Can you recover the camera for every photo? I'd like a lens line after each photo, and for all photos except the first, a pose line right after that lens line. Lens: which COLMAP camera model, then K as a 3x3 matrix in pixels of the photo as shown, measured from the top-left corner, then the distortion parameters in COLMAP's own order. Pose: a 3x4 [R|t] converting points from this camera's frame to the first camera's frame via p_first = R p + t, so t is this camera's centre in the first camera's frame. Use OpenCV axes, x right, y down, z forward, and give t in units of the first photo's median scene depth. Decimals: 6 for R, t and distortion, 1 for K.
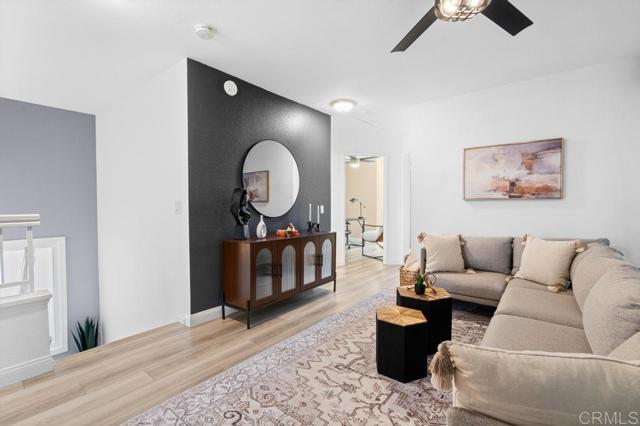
lens RADIAL K [[293.2, 0, 321.9], [0, 293.2, 210.6], [0, 0, 1]] dist [-0.007578, -0.001208]
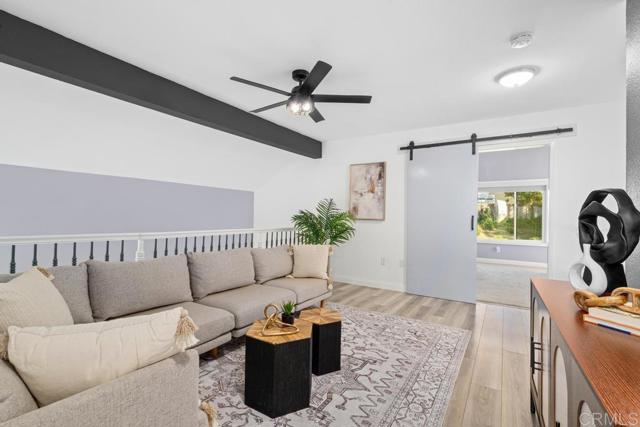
lens RADIAL K [[293.2, 0, 319.3], [0, 293.2, 214.5], [0, 0, 1]] dist [-0.007578, -0.001208]
pose [[-0.996258, -0.014120, -0.085268, 0.369711], [-0.015270, 0.999801, 0.012842, -0.044605], [0.085069, 0.014096, -0.996275, 2.099208]]
